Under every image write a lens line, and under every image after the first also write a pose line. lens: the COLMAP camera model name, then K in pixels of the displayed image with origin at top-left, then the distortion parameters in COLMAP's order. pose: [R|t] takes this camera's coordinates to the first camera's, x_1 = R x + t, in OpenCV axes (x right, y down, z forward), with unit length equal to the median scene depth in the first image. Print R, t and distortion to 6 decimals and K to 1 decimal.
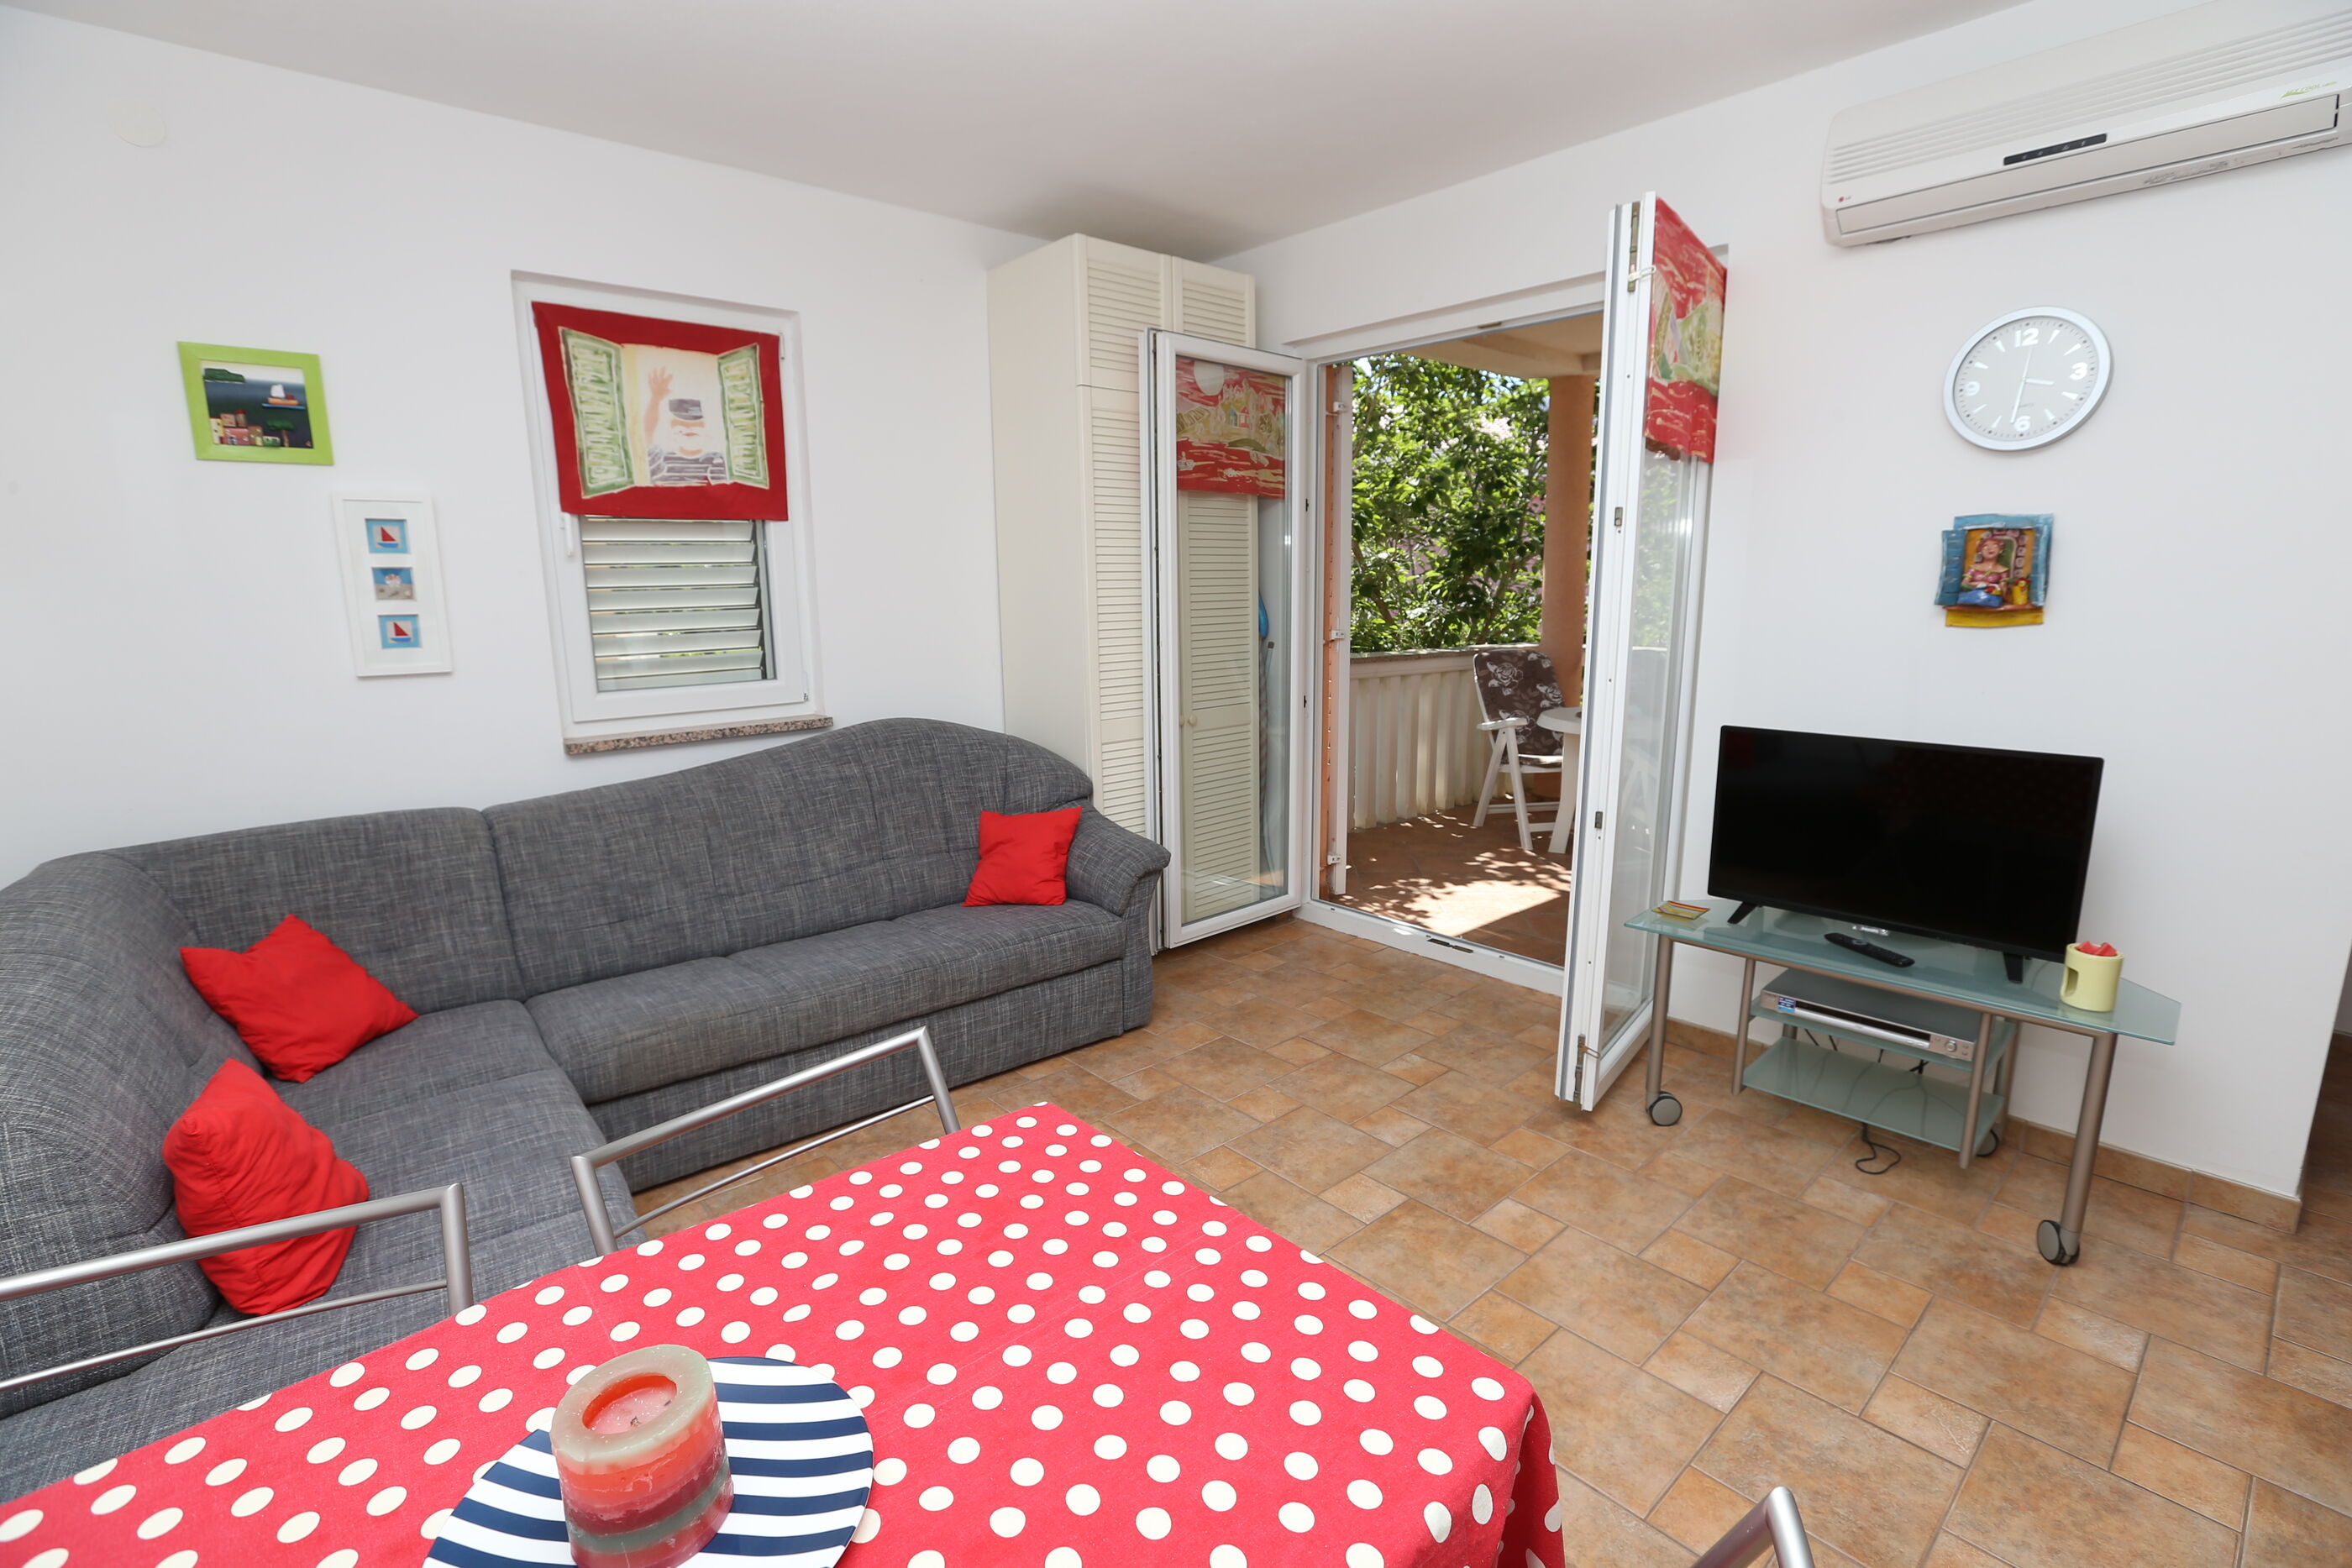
lens RADIAL K [[1070.5, 0, 1171.9], [0, 1070.5, 787.2], [0, 0, 1]] dist [-0.057518, 0.023018]
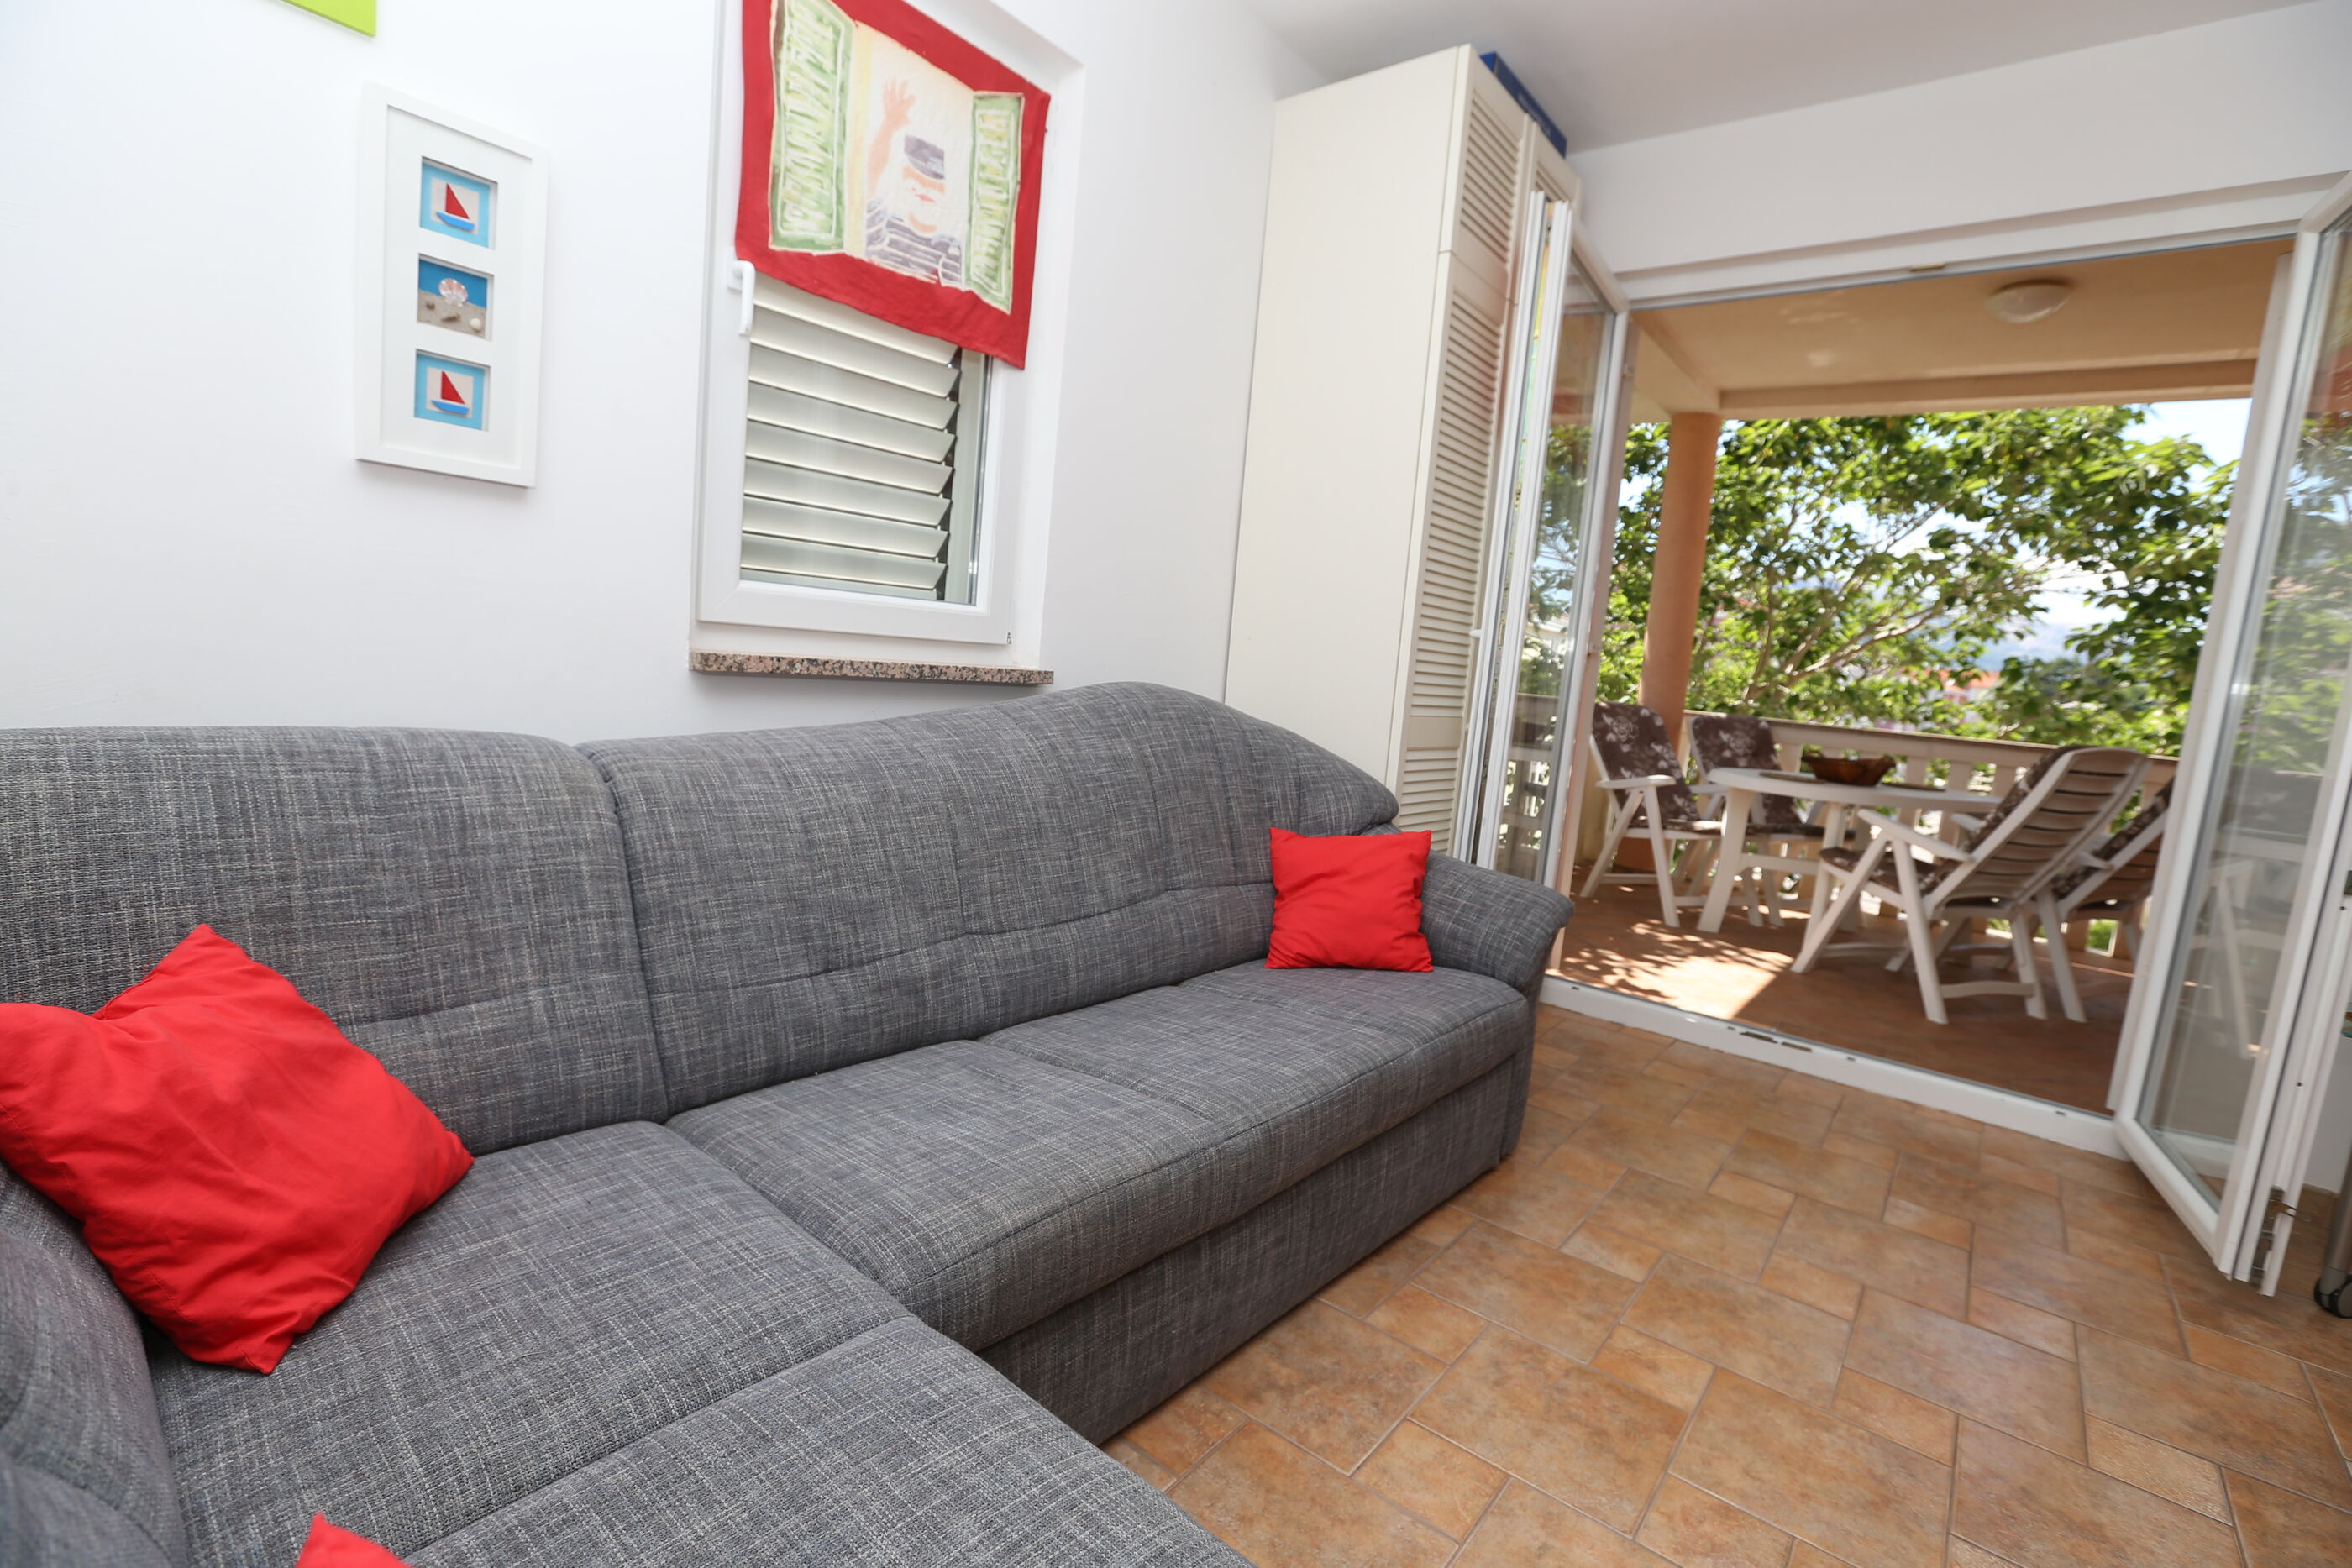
lens RADIAL K [[1070.5, 0, 1171.9], [0, 1070.5, 787.2], [0, 0, 1]] dist [-0.057518, 0.023018]
pose [[0.981139, 0.075072, 0.178132, -0.437479], [-0.063843, 0.995643, -0.067960, 0.056373], [-0.182458, 0.055306, 0.981657, 0.409167]]
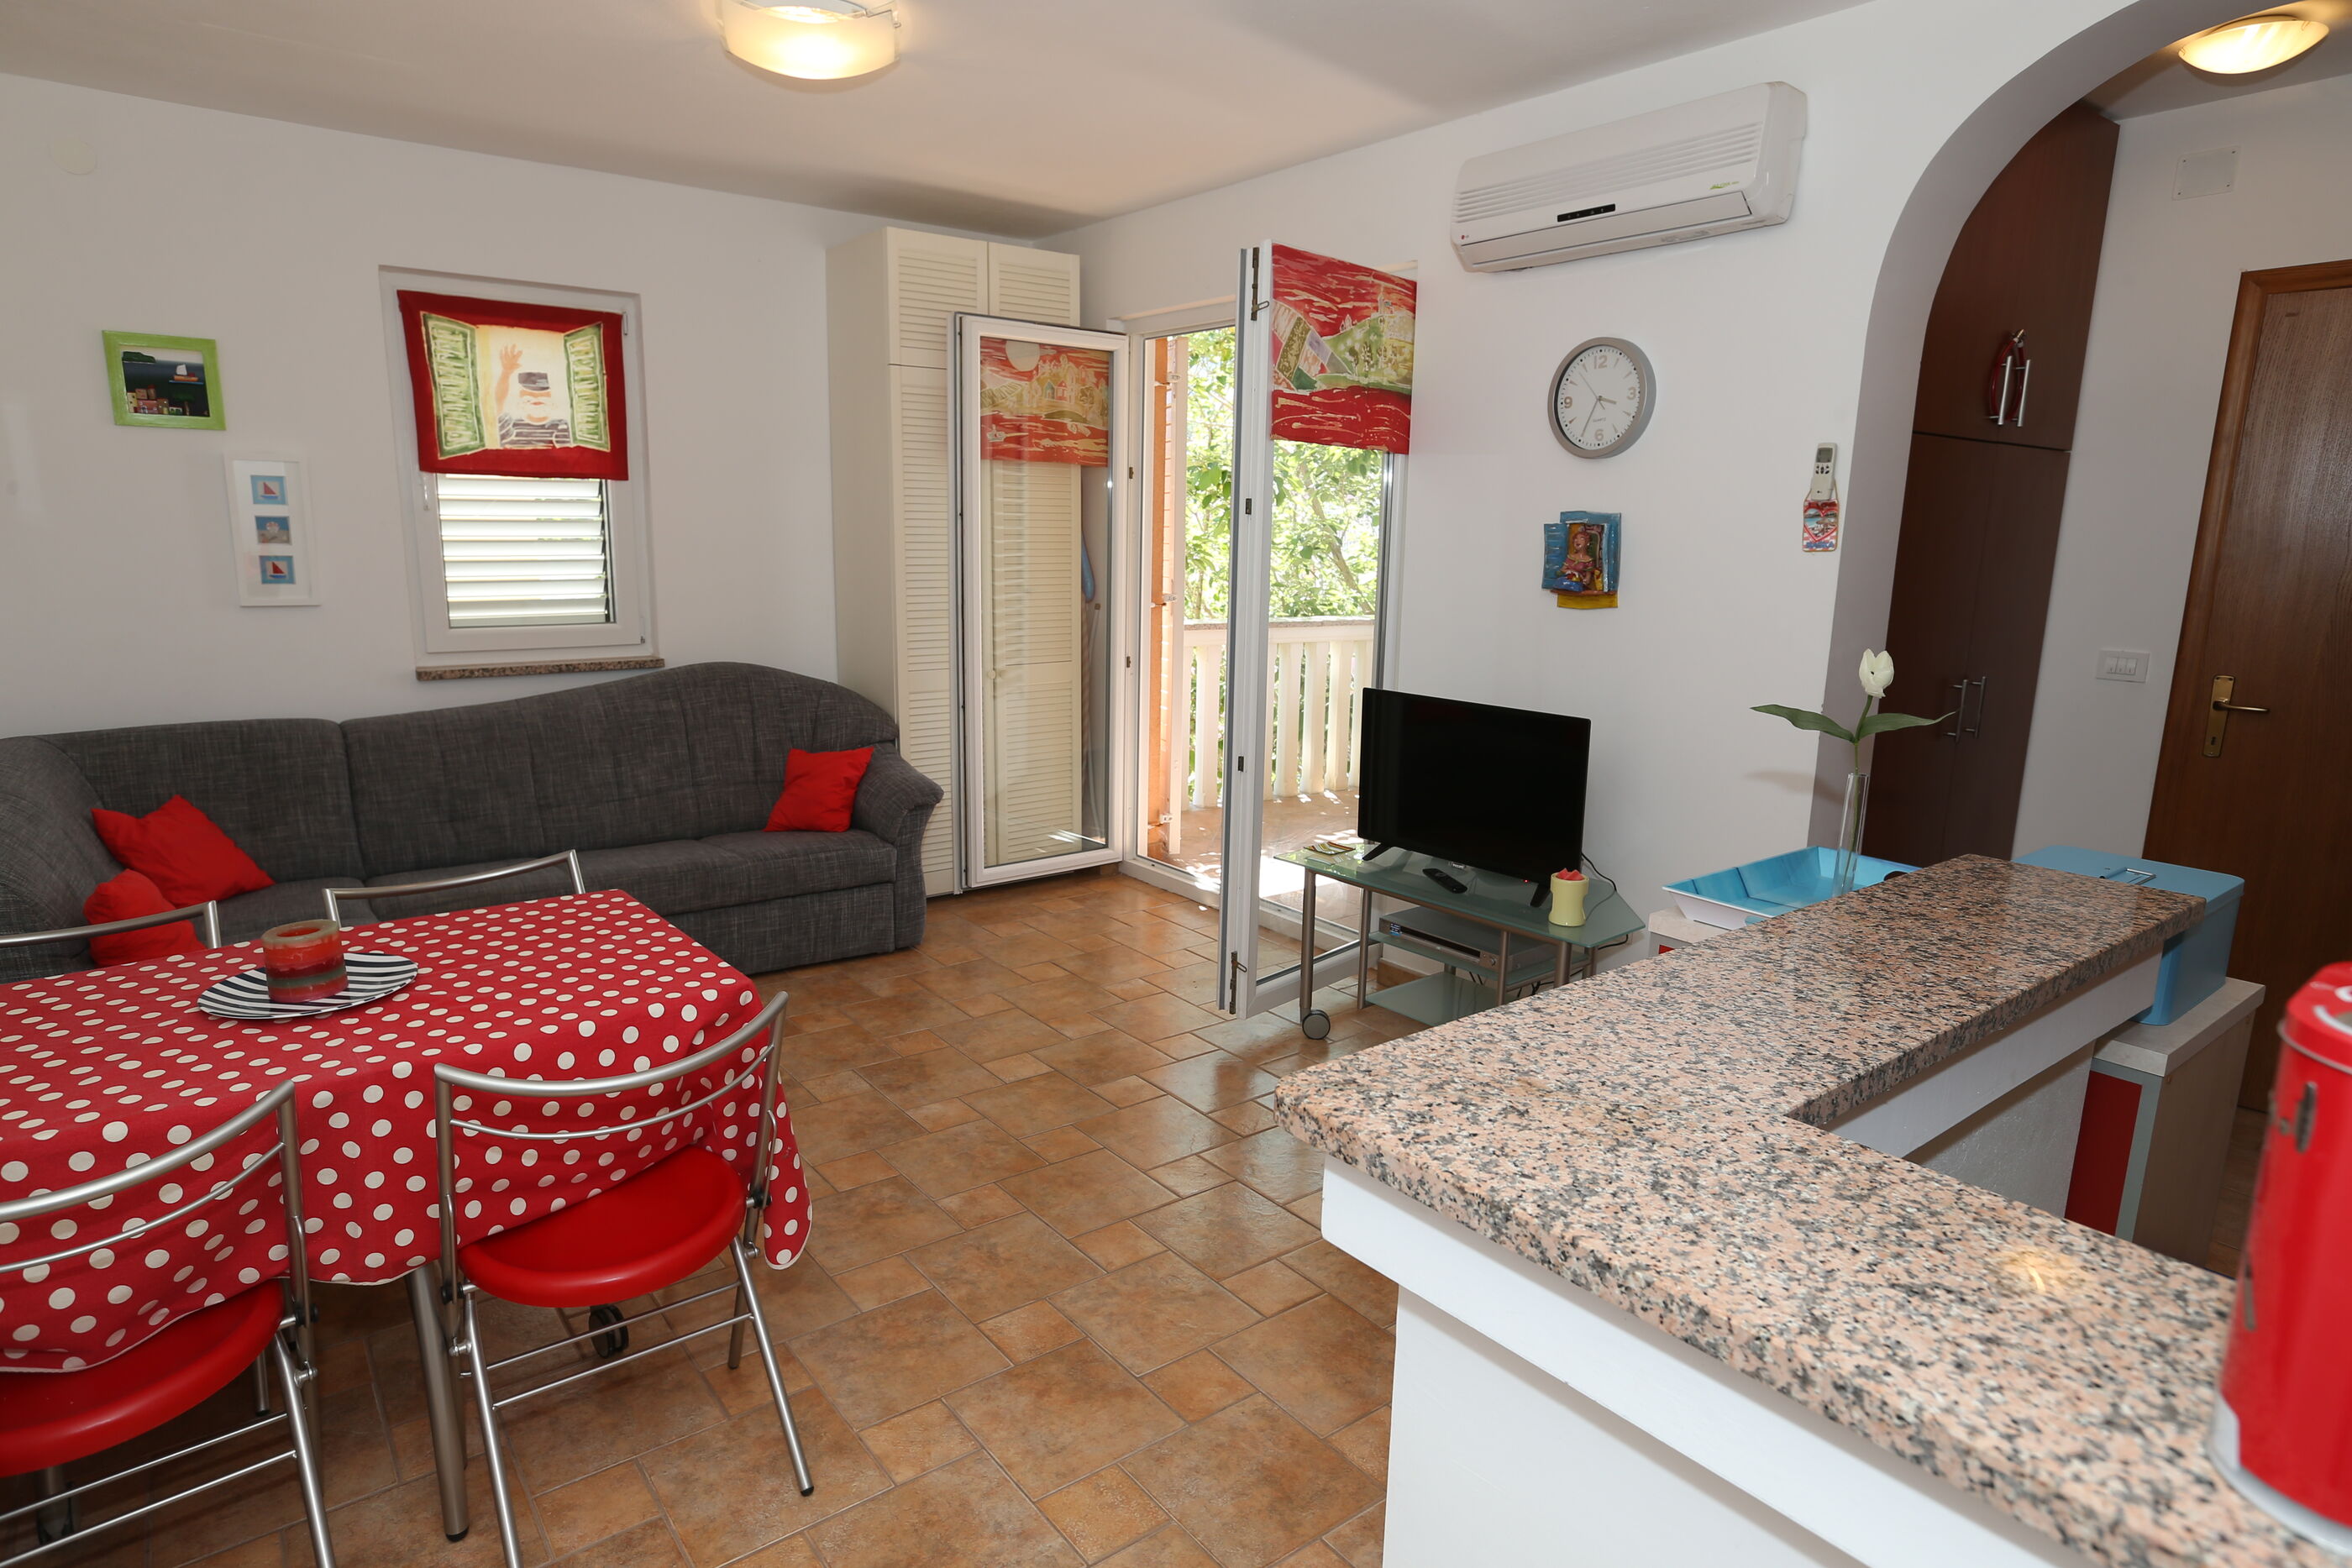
lens RADIAL K [[1335.4, 0, 1176.0], [0, 1335.4, 784.0], [0, 0, 1]] dist [-0.043320, 0.036300]
pose [[0.997018, 0.042128, -0.064648, 0.371149], [-0.041862, 0.999108, 0.005462, 0.041757], [0.064820, -0.002740, 0.997893, -0.414798]]
